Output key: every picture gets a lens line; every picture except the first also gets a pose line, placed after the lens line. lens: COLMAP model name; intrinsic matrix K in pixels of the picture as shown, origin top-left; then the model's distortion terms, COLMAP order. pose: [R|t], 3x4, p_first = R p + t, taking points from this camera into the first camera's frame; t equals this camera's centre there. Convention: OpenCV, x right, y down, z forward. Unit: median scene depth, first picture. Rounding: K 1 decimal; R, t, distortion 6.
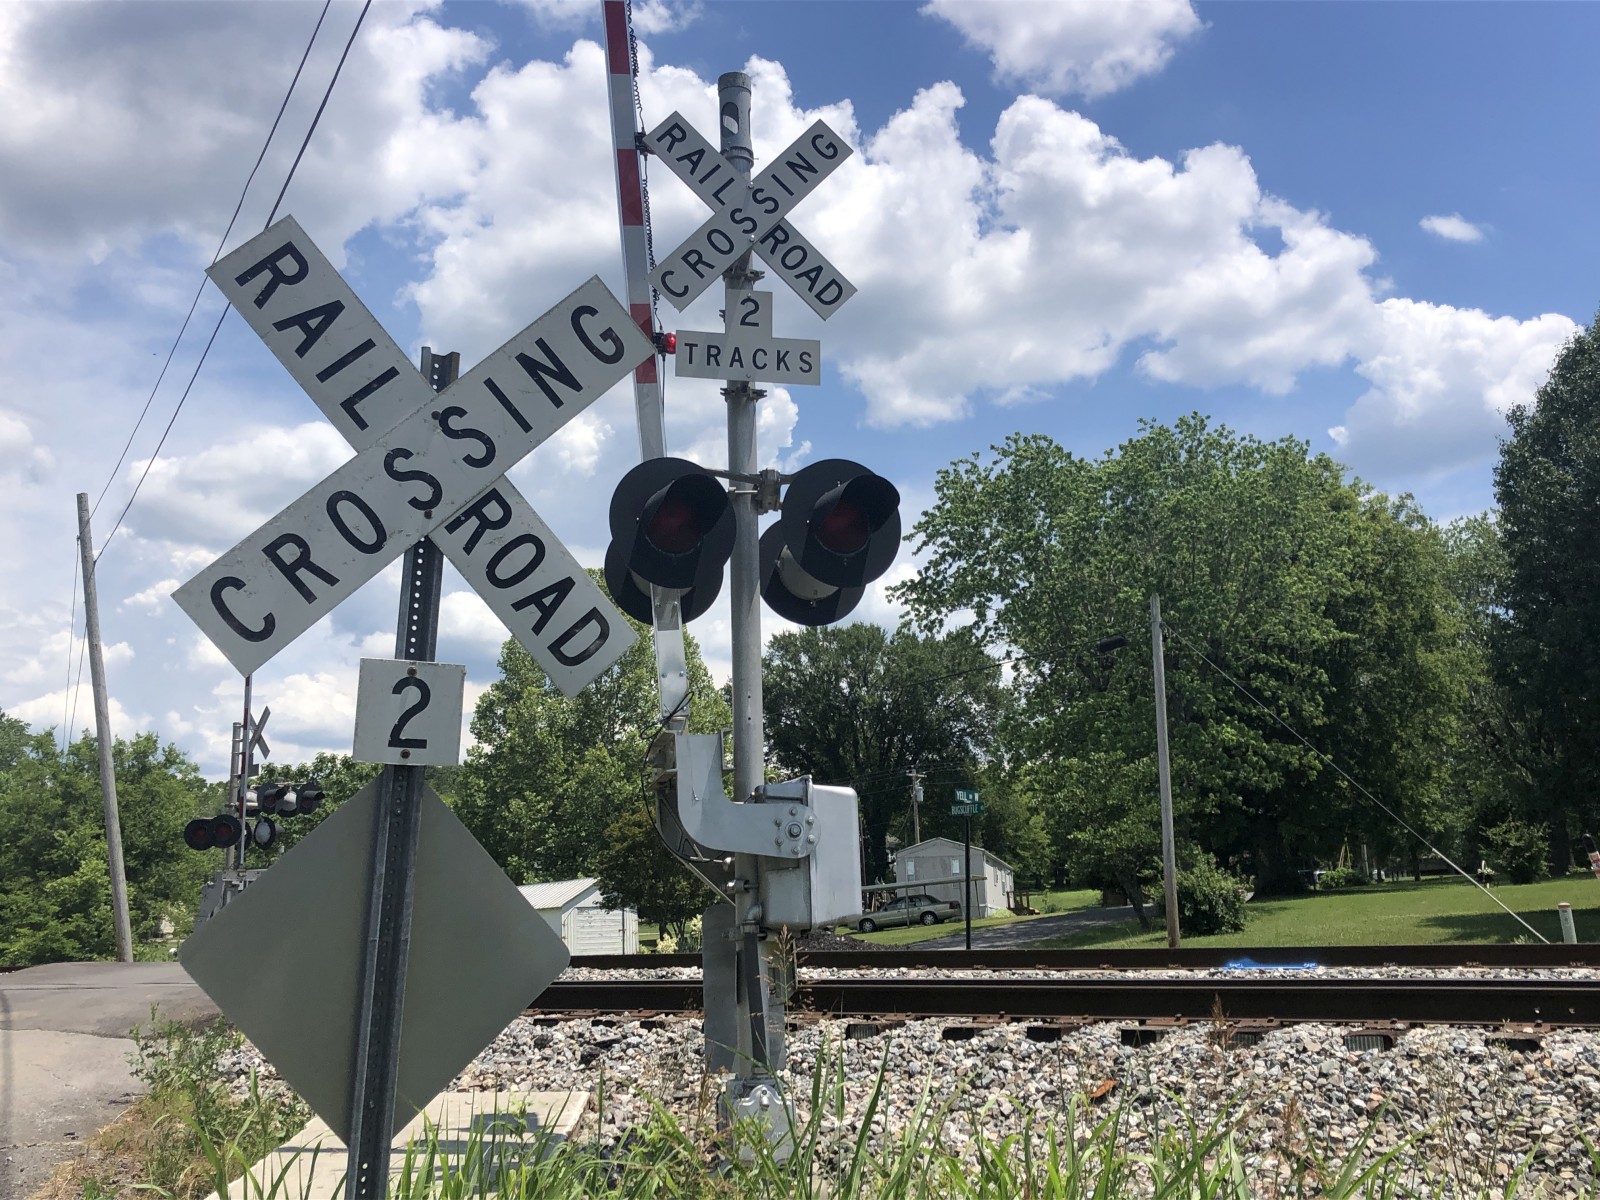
lens RADIAL K [[1516.0, 0, 776.2], [0, 1516.0, 602.9], [0, 0, 1]] dist [0.174038, -0.467774]
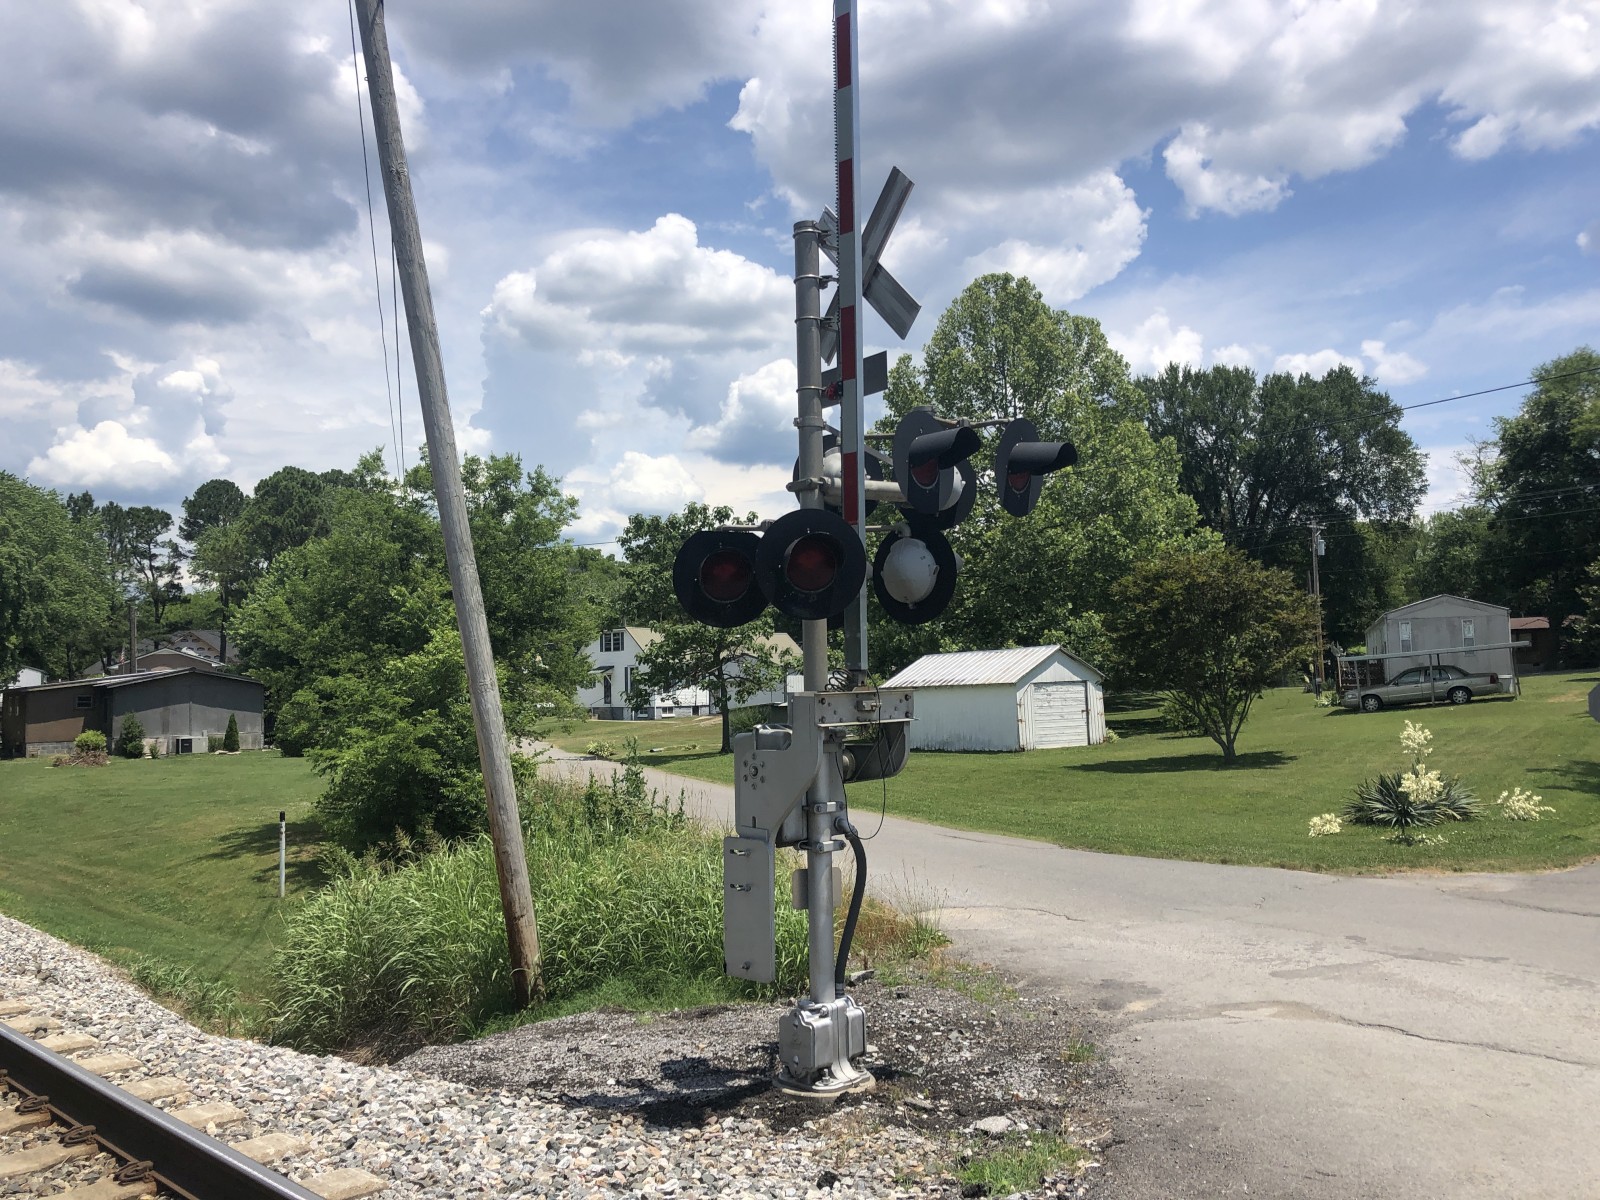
lens RADIAL K [[1297.5, 0, 792.3], [0, 1297.5, 588.4], [0, 0, 1]] dist [0.016155, 0.004383]
pose [[0.986787, -0.007895, -0.161828, -0.811794], [0.031210, 0.989368, 0.142044, 0.295792], [0.158986, -0.145218, 0.976543, 1.903857]]
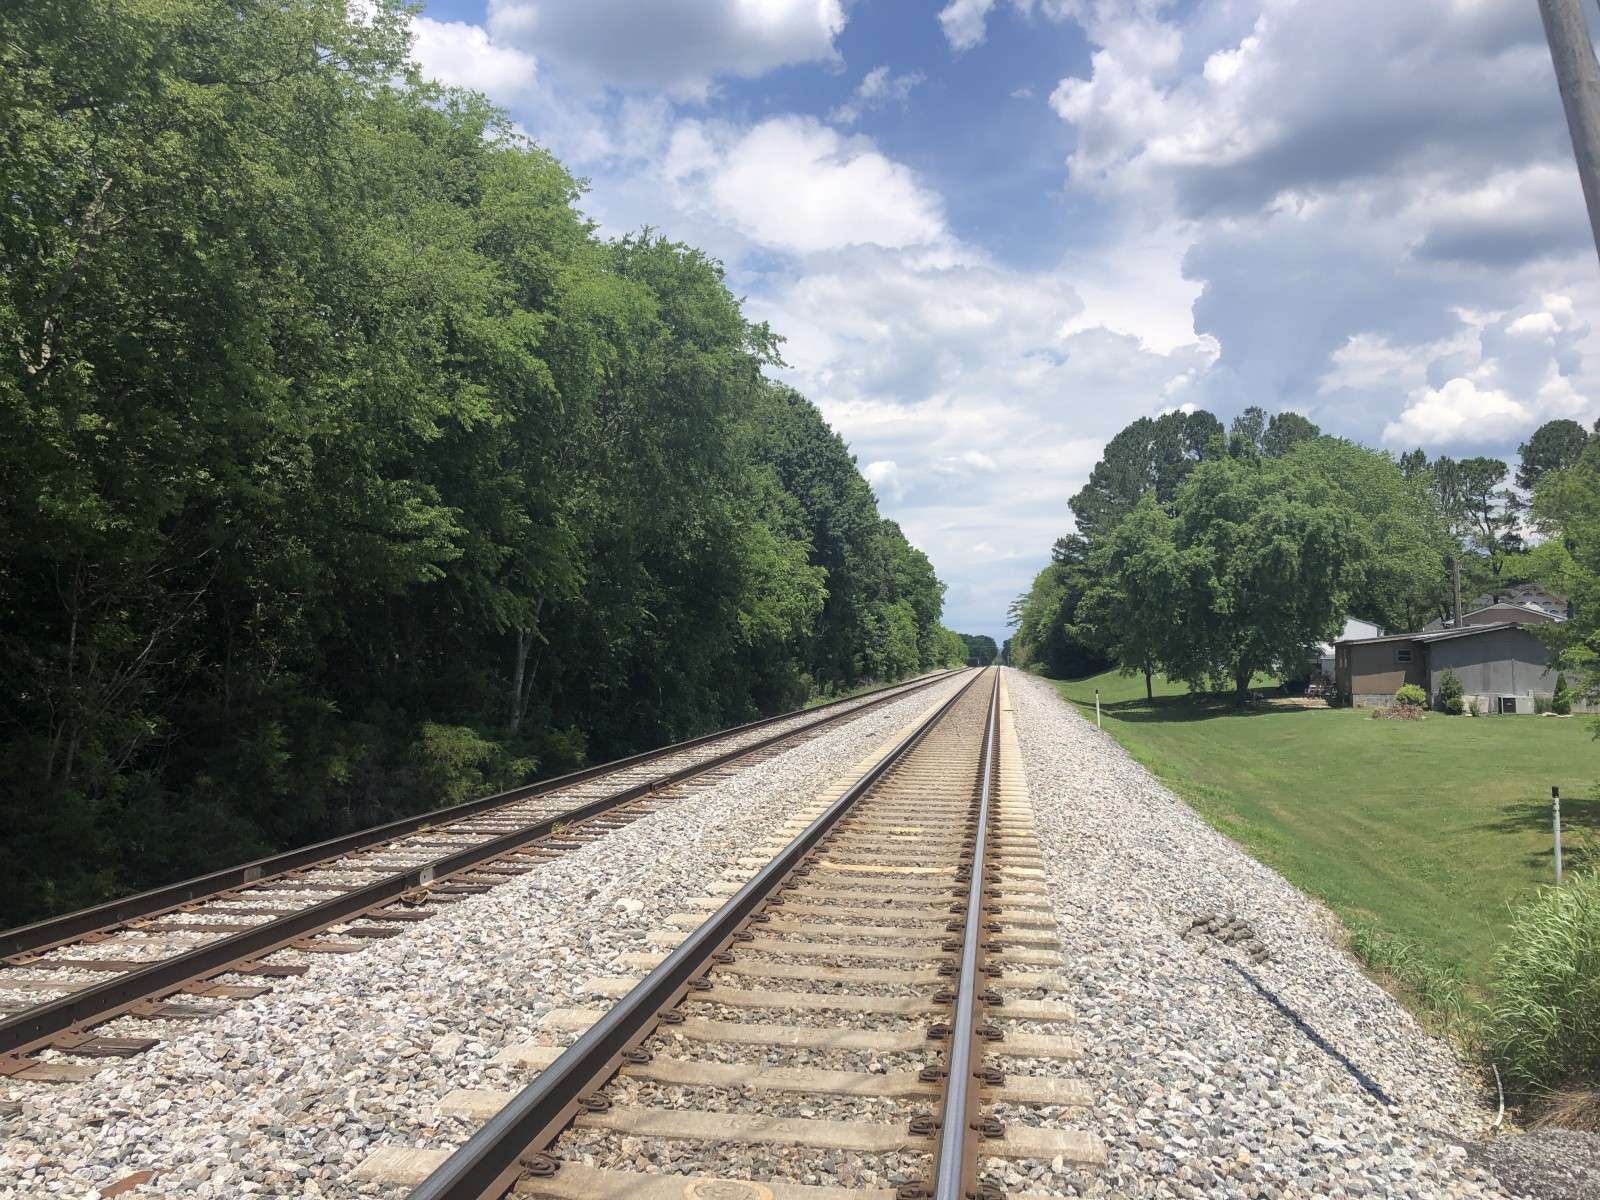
lens RADIAL K [[1301.2, 0, 806.3], [0, 1301.2, 576.7], [0, 0, 1]] dist [0.046812, -0.038448]
pose [[0.442374, -0.028101, -0.896390, -0.775906], [0.179833, 0.981988, 0.057964, 0.352703], [0.878615, -0.186843, 0.439460, 2.135236]]
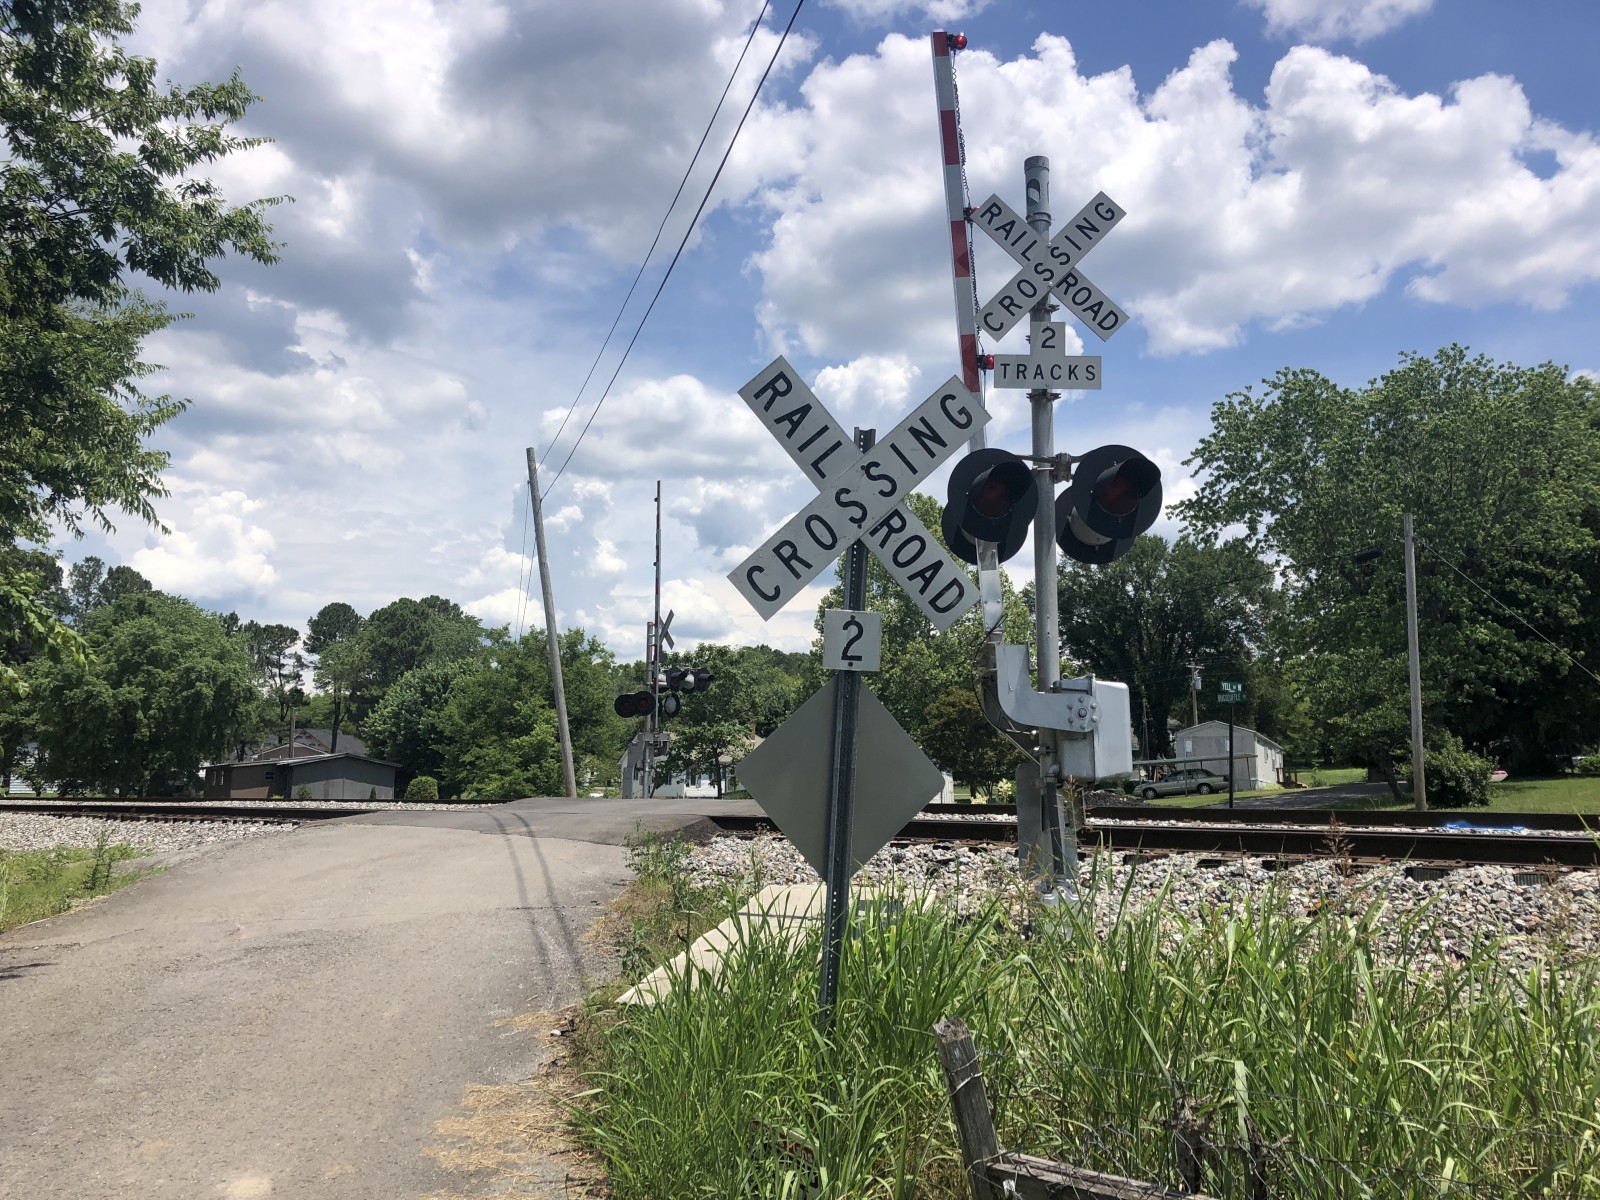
lens RADIAL K [[1297.5, 0, 792.3], [0, 1297.5, 588.4], [0, 0, 1]] dist [0.016155, 0.004383]
pose [[0.977935, -0.003415, -0.208879, 0.000479], [0.014914, 0.998456, 0.053503, -0.022871], [0.208374, -0.055438, 0.976477, -0.151217]]
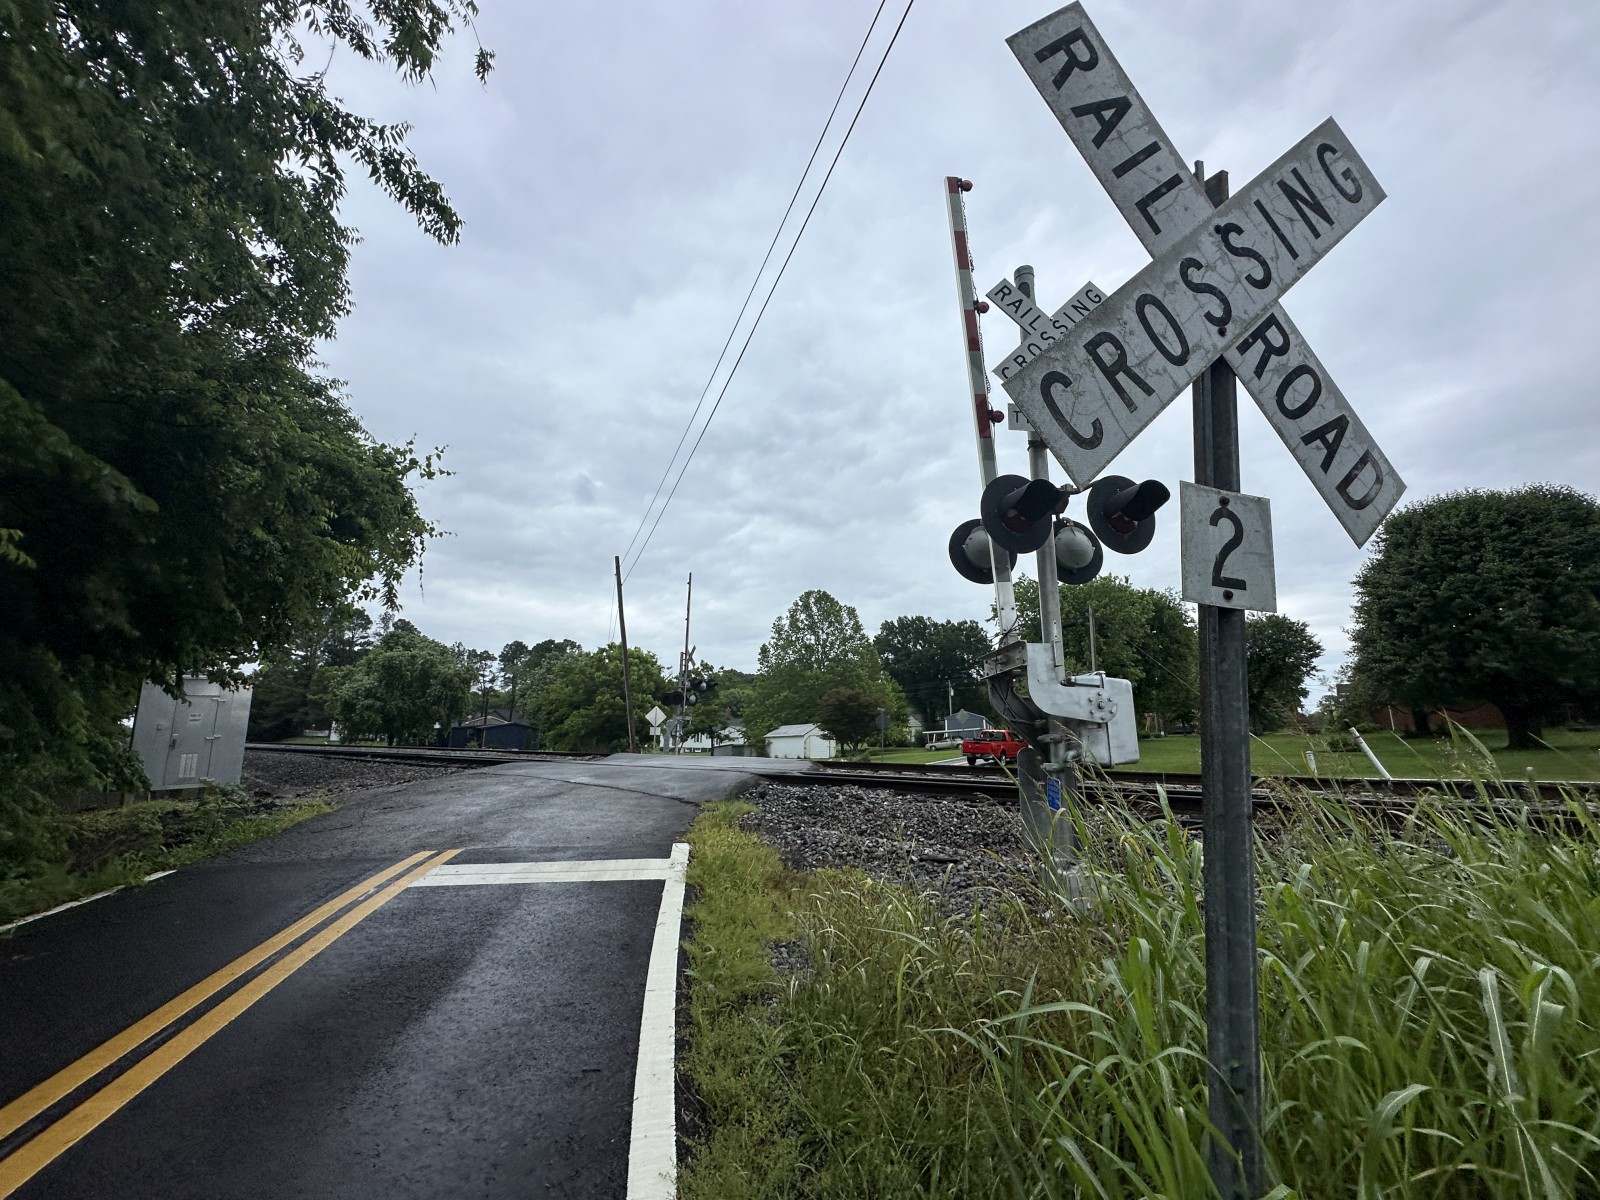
lens RADIAL K [[635.6, 0, 800.0], [0, 635.6, 600.0], [0, 0, 1]] dist [0.000460, 0.000027]
pose [[0.990946, 0.013352, -0.133593, -0.143296], [-0.015178, 0.999805, -0.012656, 0.036440], [0.133398, 0.014570, 0.990955, 0.206394]]
